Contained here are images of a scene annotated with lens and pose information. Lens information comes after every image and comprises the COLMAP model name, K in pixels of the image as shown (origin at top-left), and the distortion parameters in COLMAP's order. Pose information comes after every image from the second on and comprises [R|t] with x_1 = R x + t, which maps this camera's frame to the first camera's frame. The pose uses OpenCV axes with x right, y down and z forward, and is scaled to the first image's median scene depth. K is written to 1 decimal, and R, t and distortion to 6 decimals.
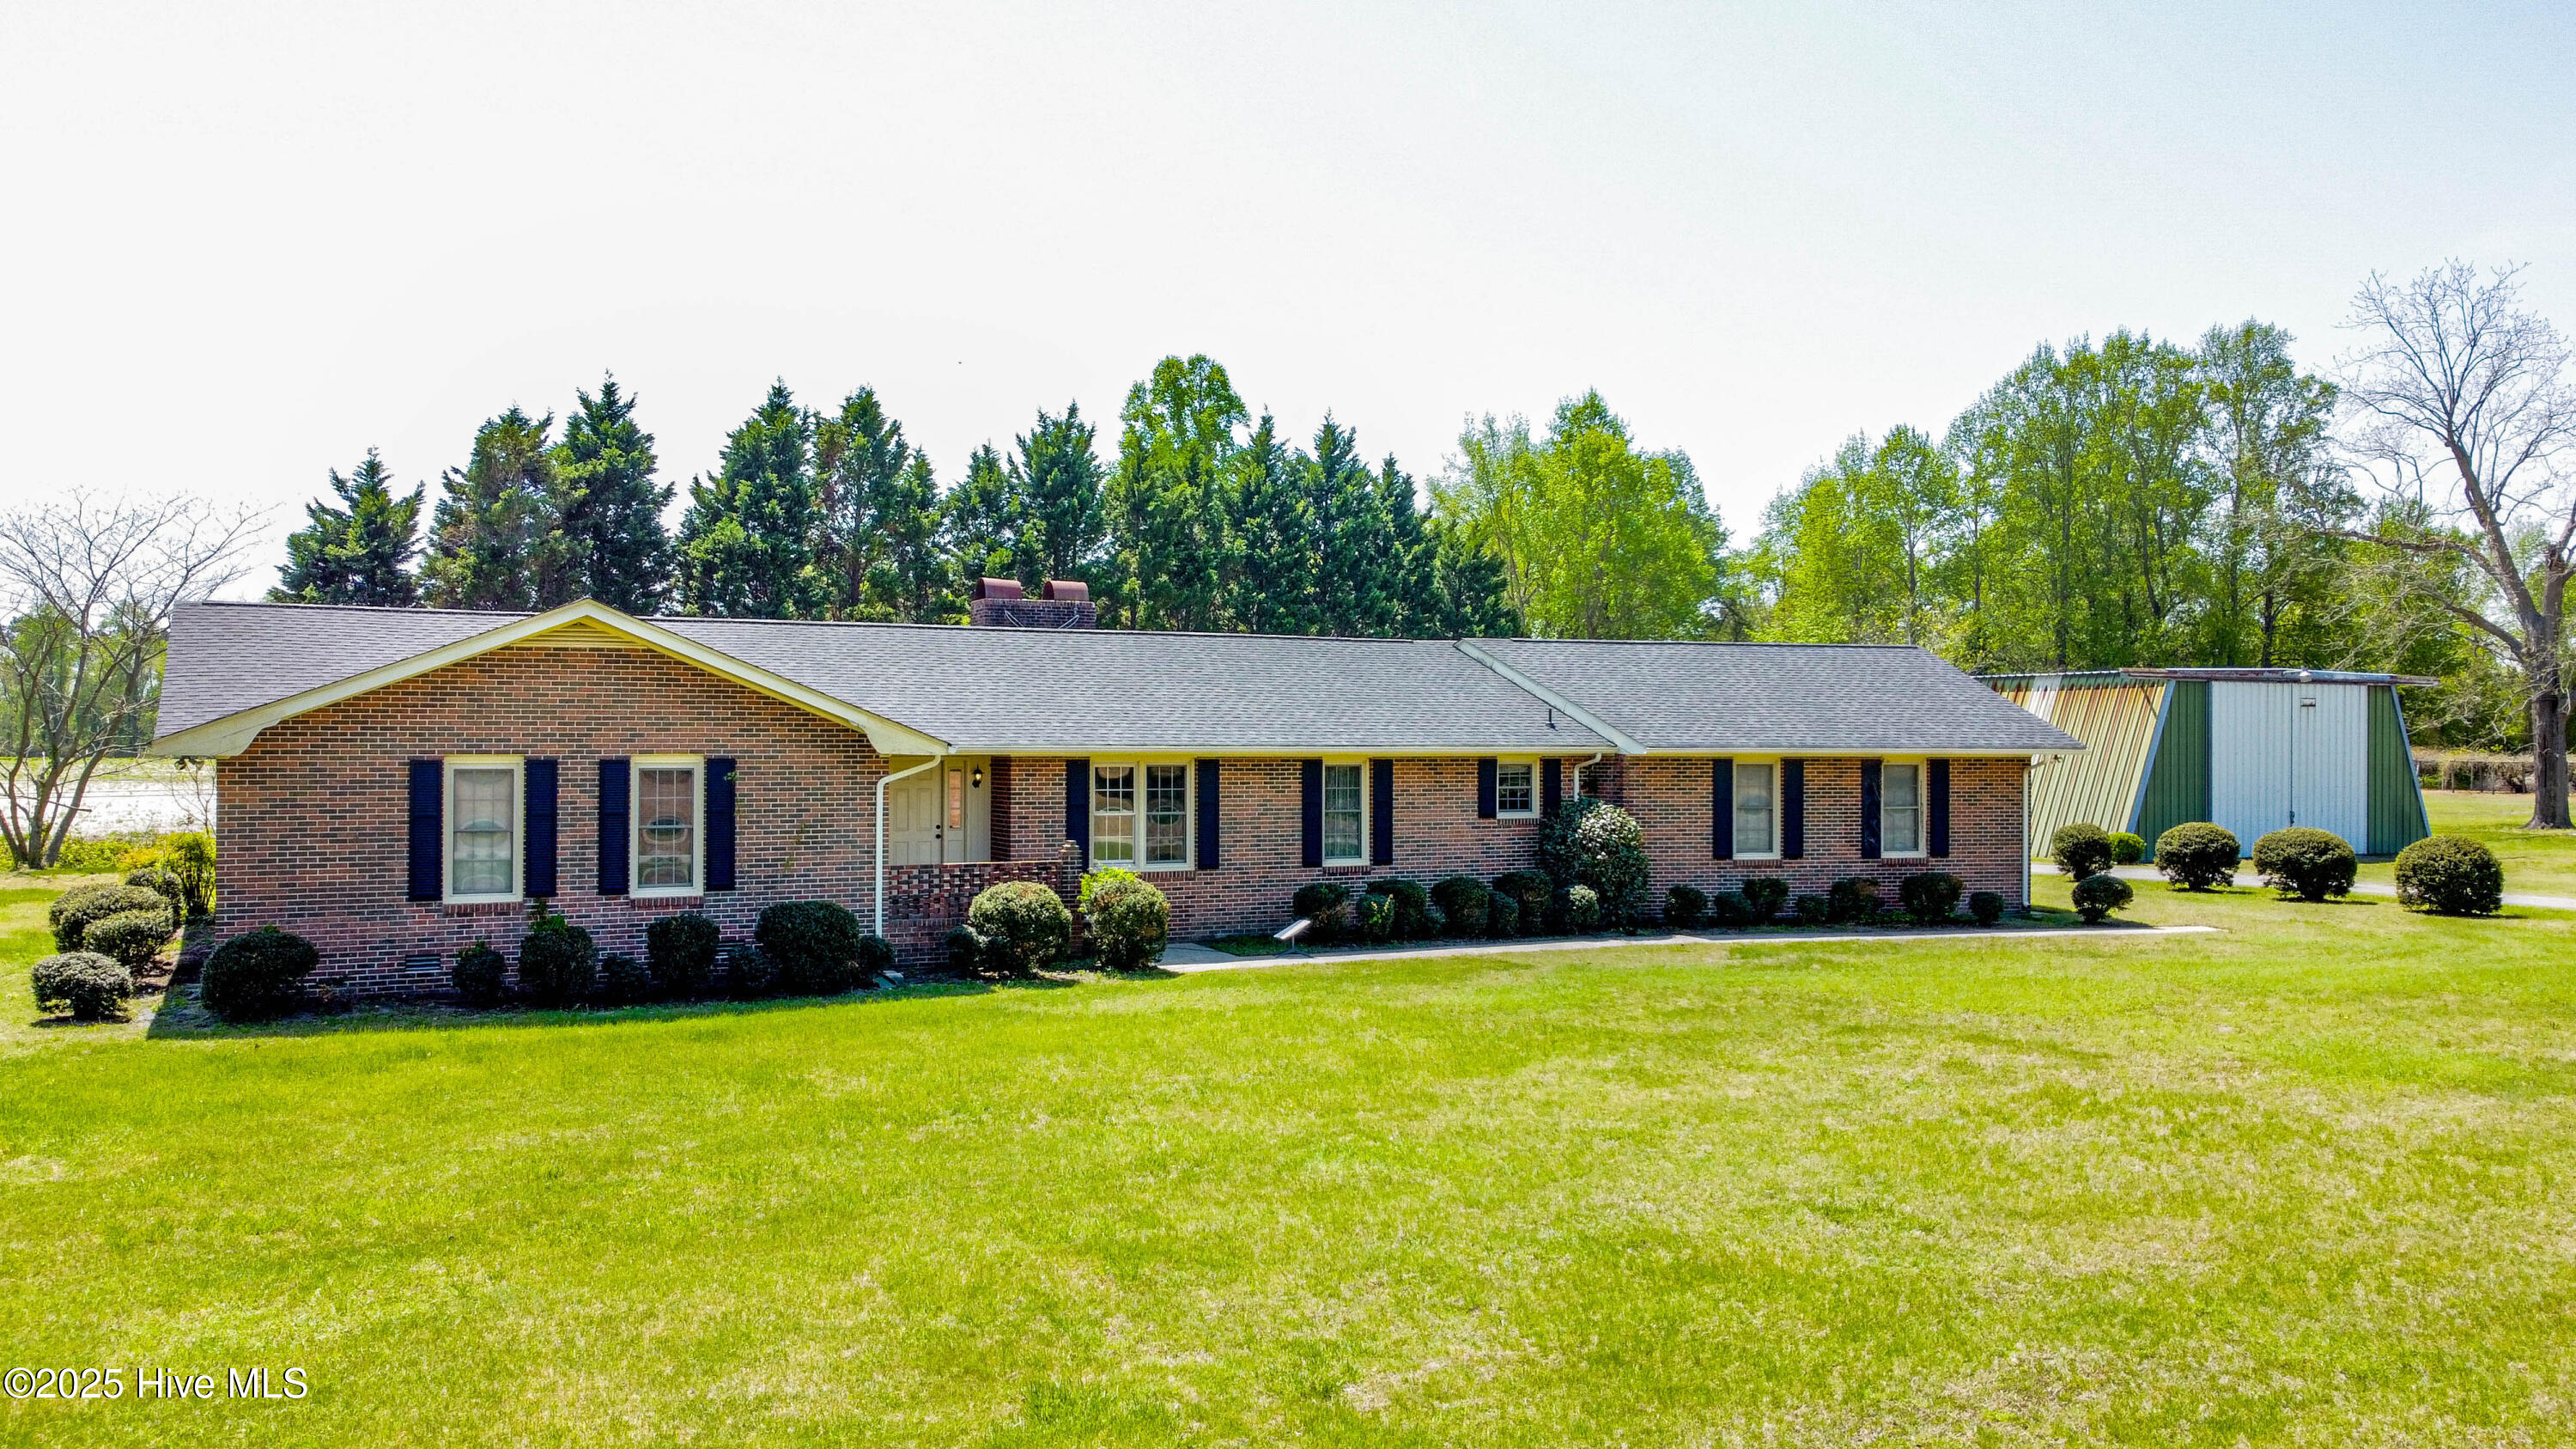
lens RADIAL K [[1948.7, 0, 1288.0], [0, 1948.7, 724.5], [0, 0, 1]] dist [0.015585, -0.001164]
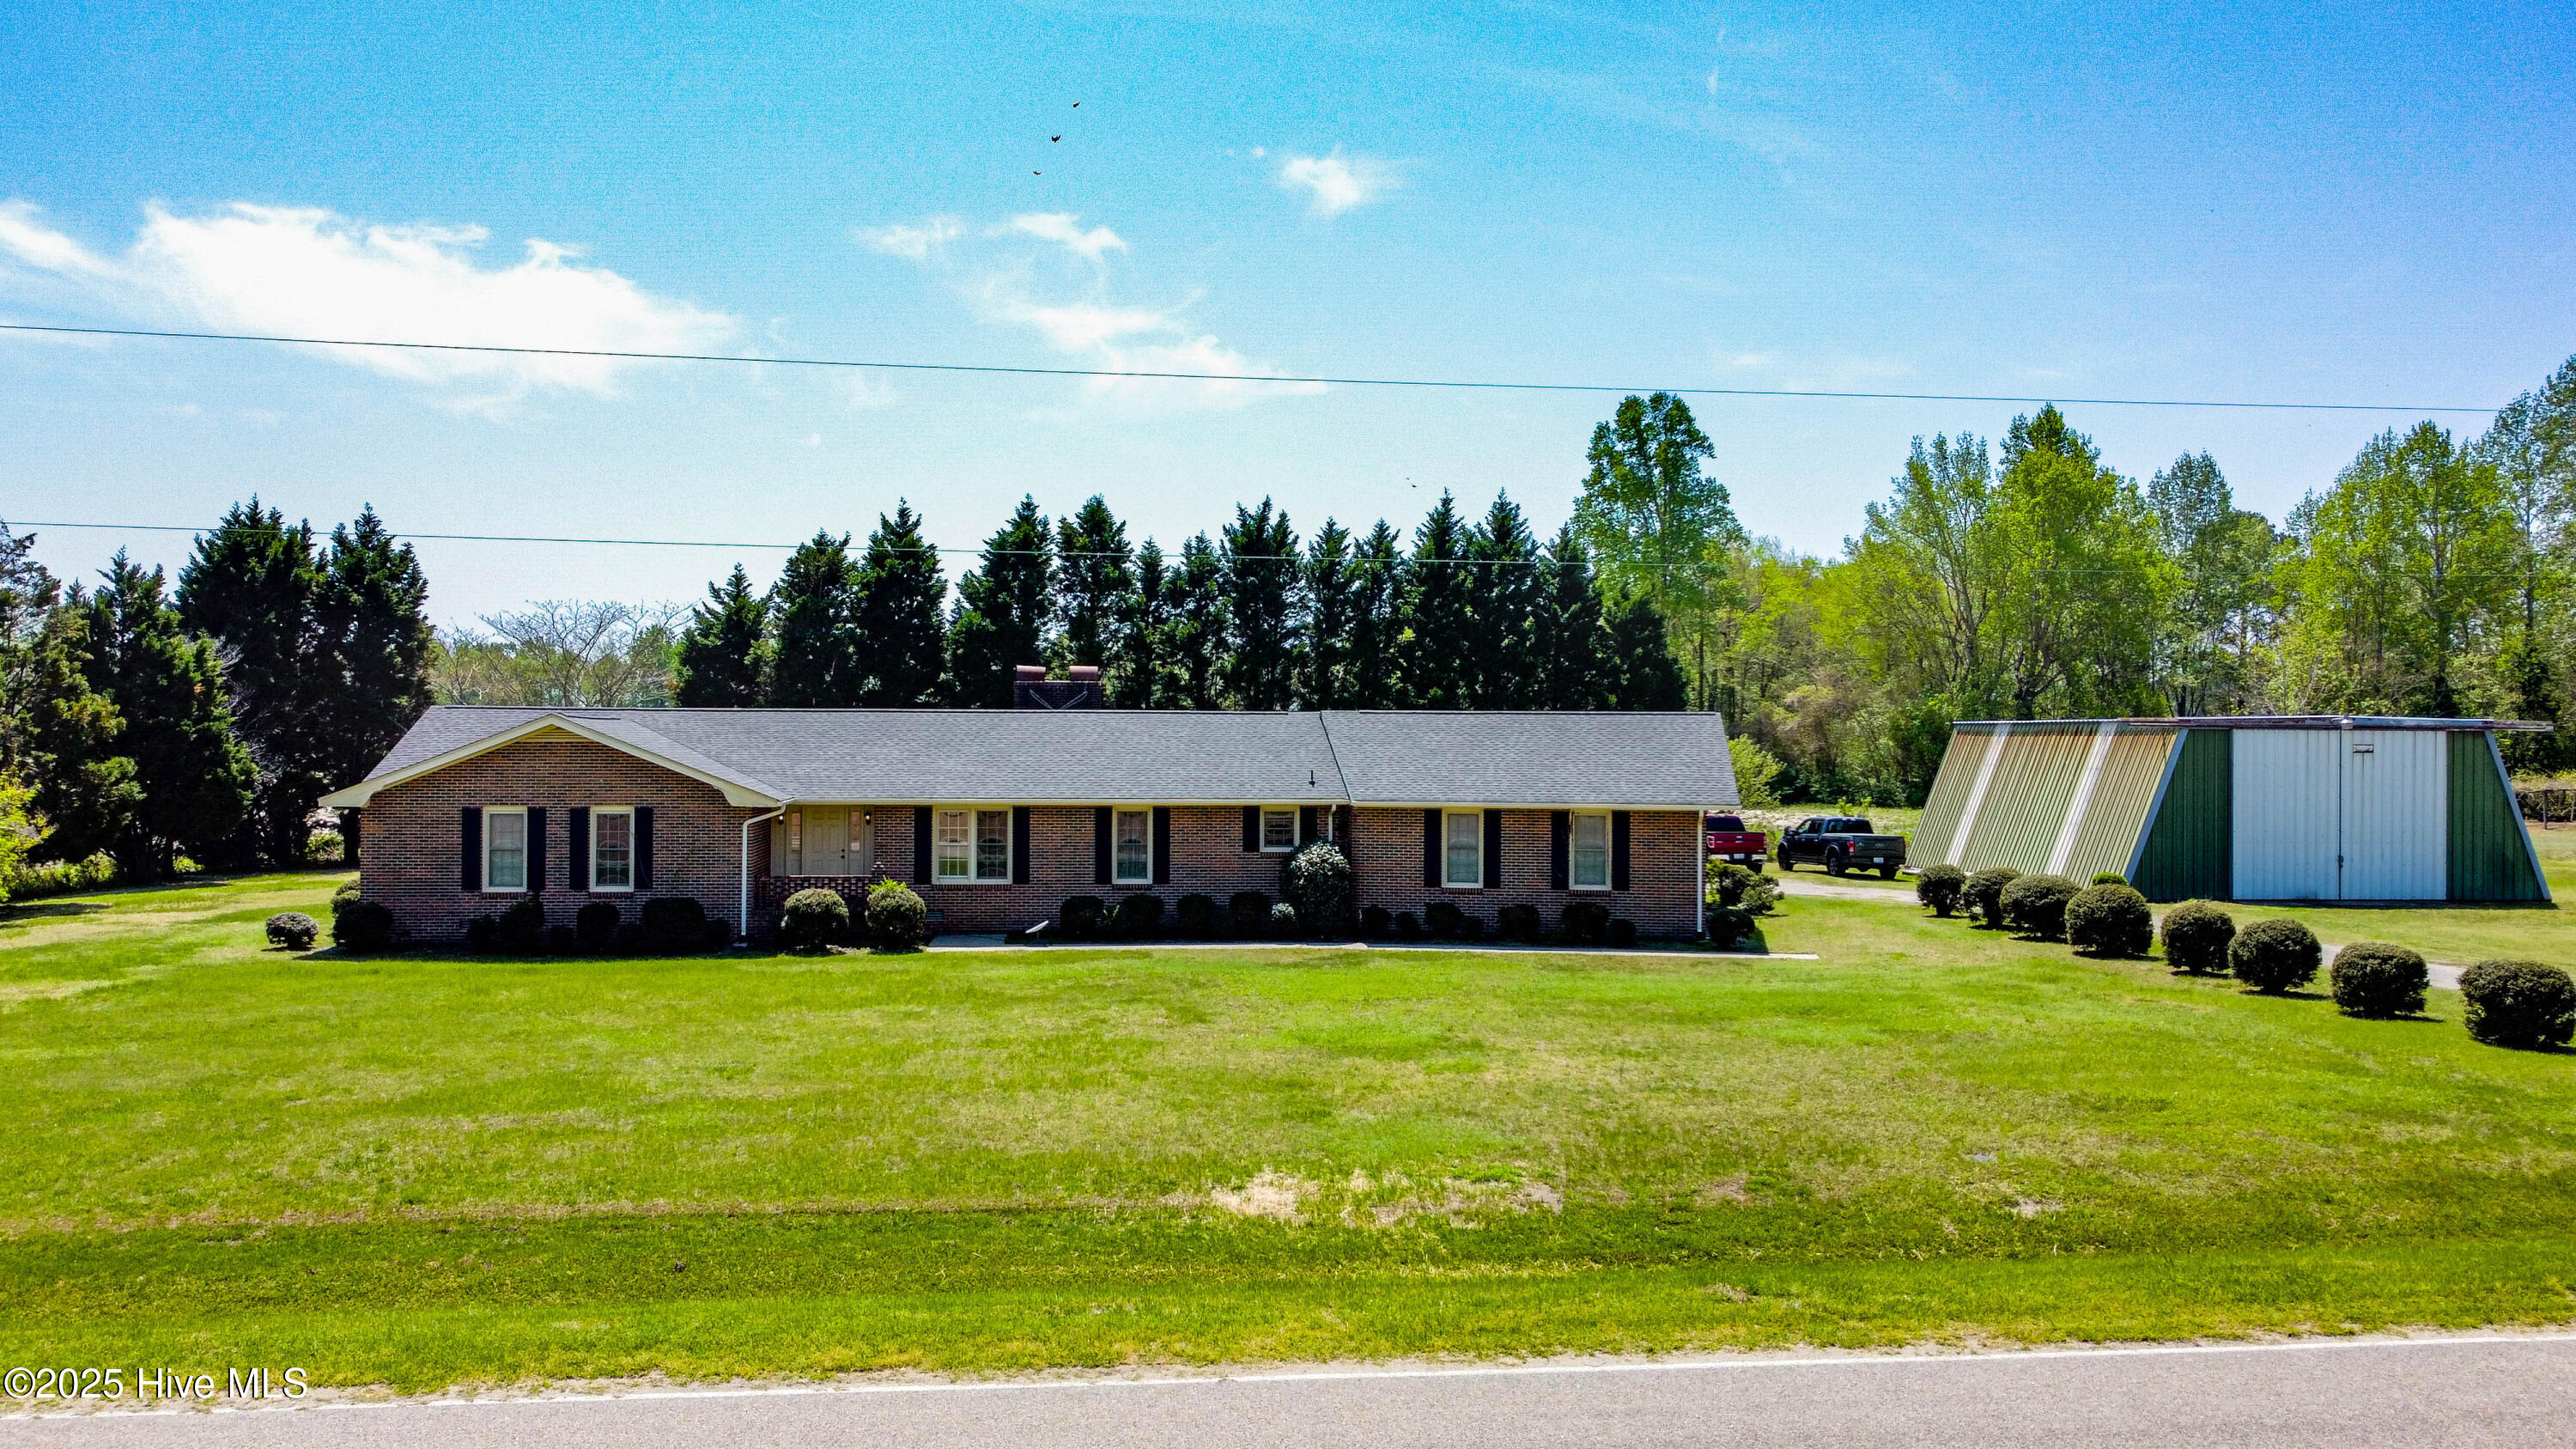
lens RADIAL K [[1948.7, 0, 1288.0], [0, 1948.7, 724.5], [0, 0, 1]] dist [0.015585, -0.001164]
pose [[0.934491, -0.000227, -0.355986, 0.597076], [-0.000022, 1.000000, -0.000696, -0.038567], [0.355986, 0.000658, 0.934491, -0.252799]]
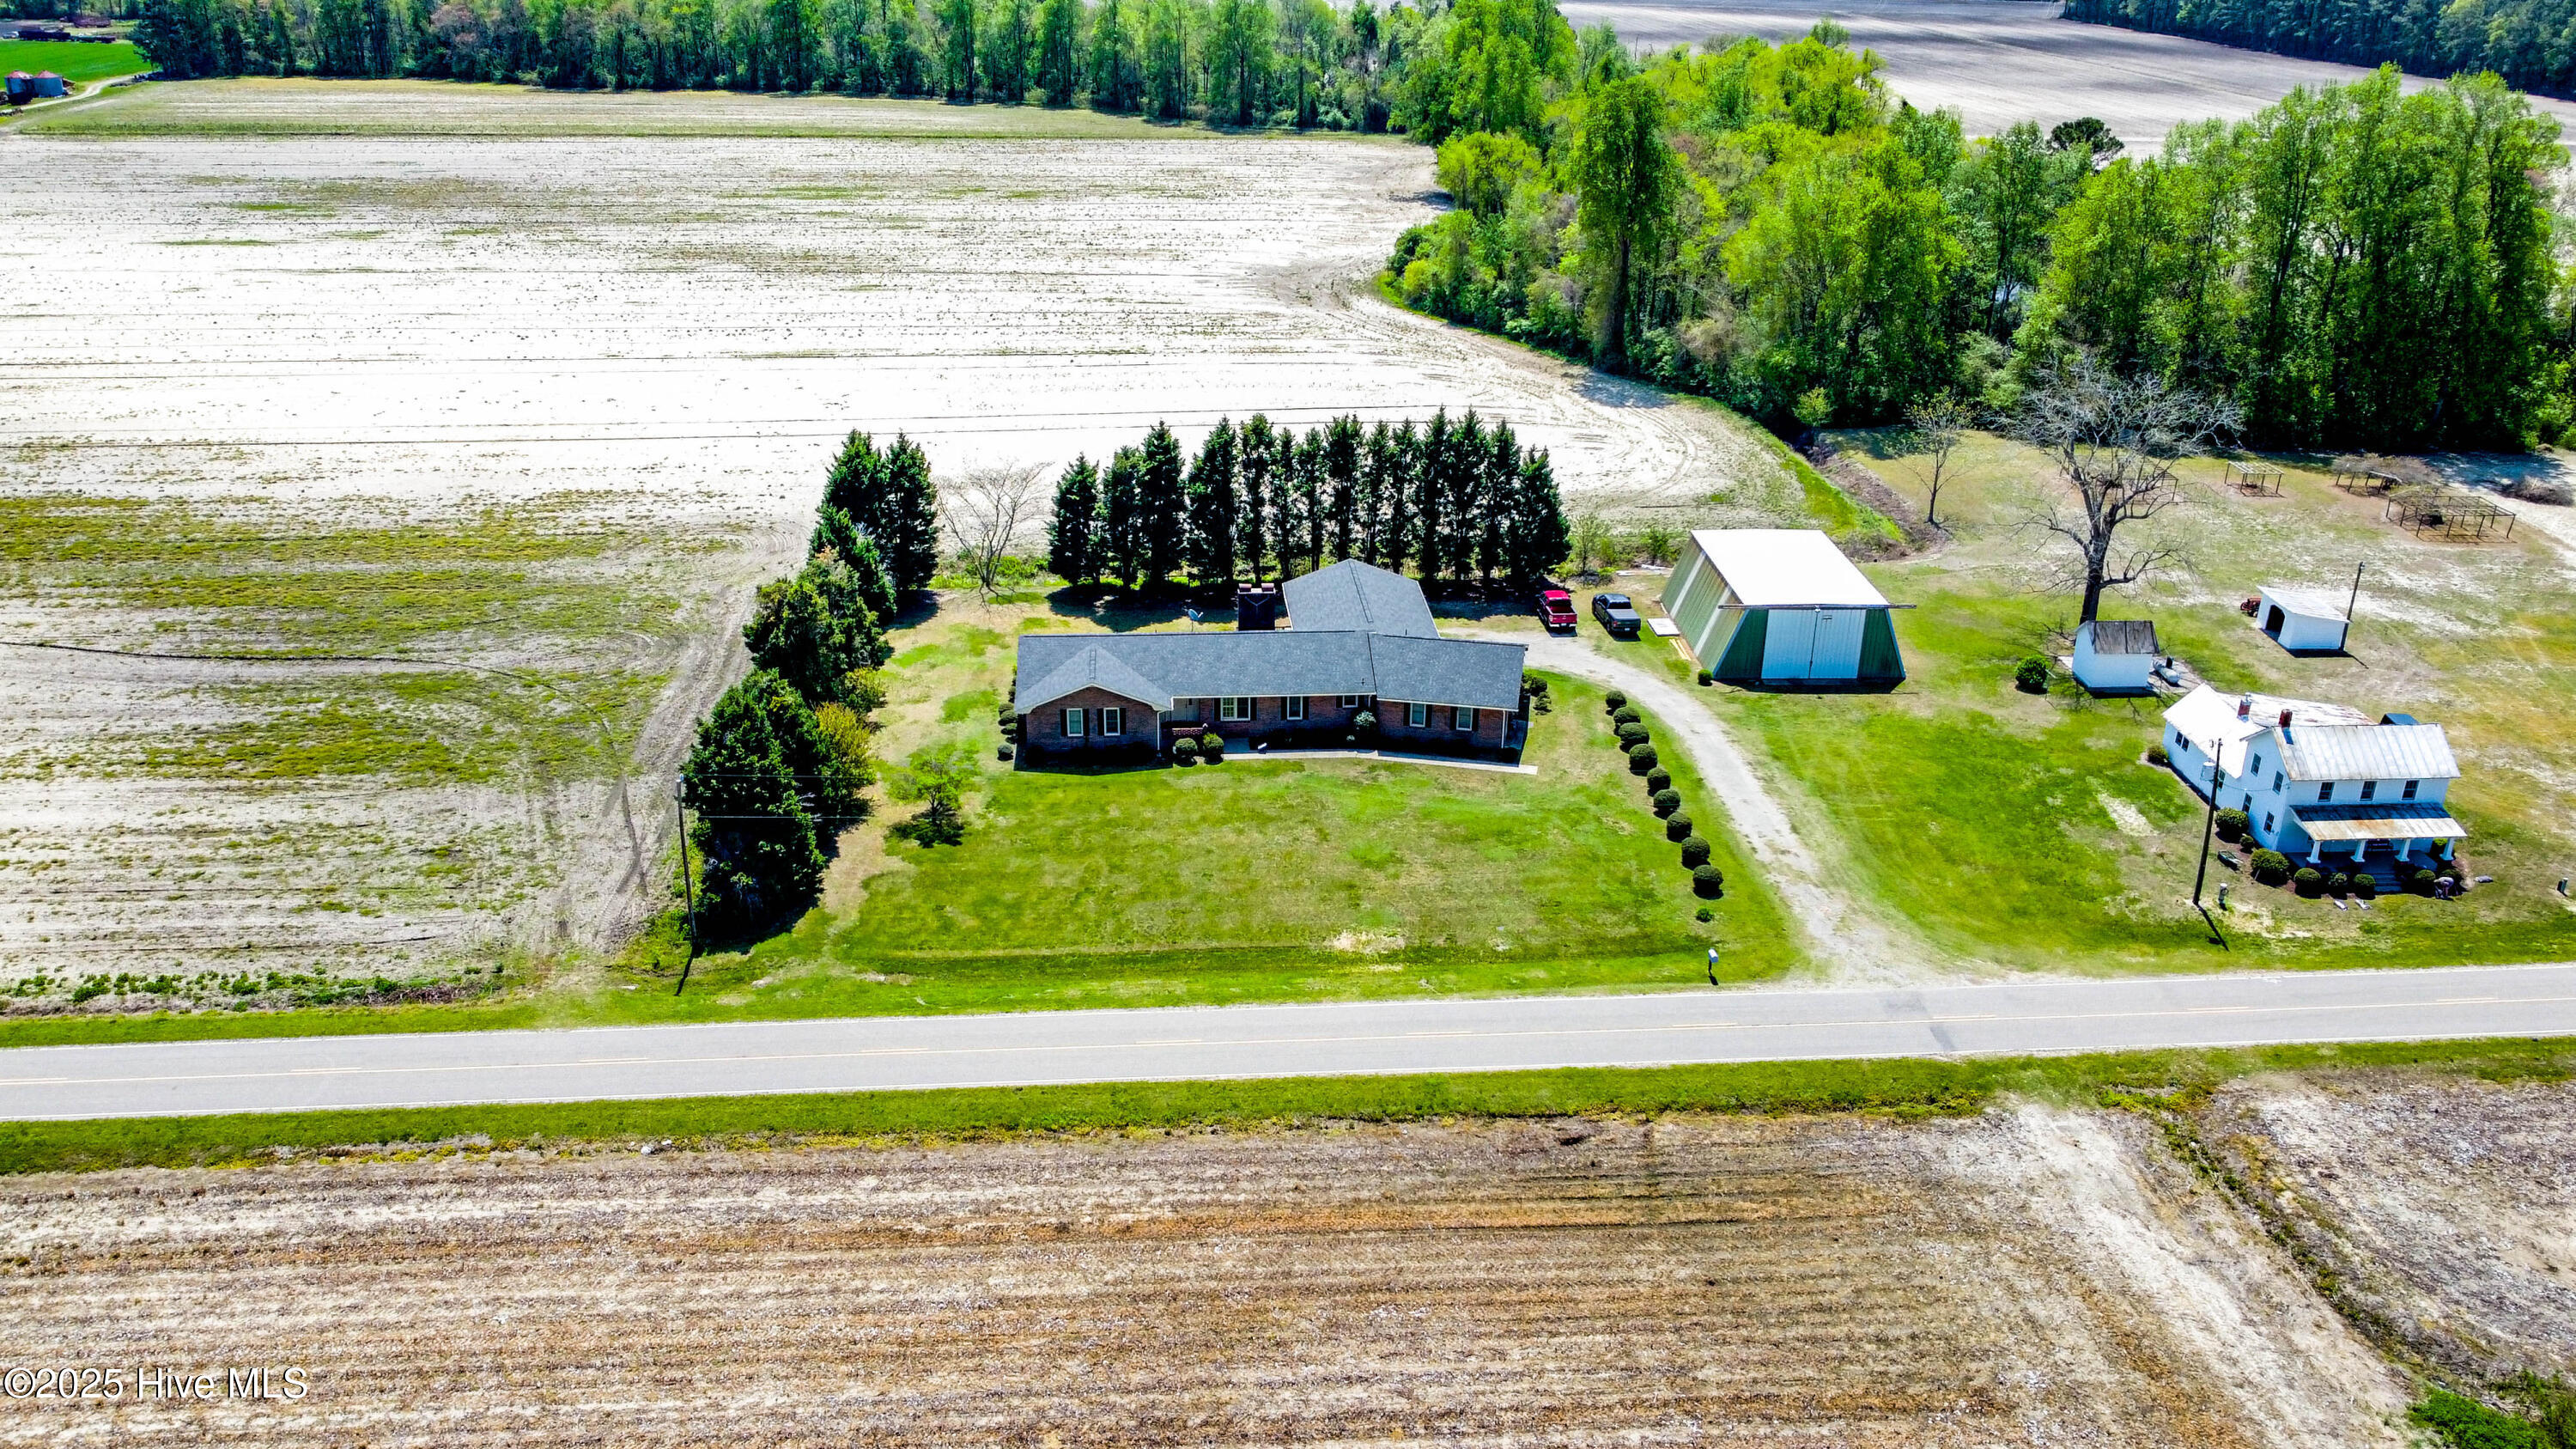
lens RADIAL K [[1948.7, 0, 1288.0], [0, 1948.7, 724.5], [0, 0, 1]] dist [0.015585, -0.001164]
pose [[0.921624, 0.170743, -0.348505, 1.249271], [-0.022001, 0.919559, 0.392336, -1.311748], [0.387459, -0.353919, 0.851244, -2.064016]]
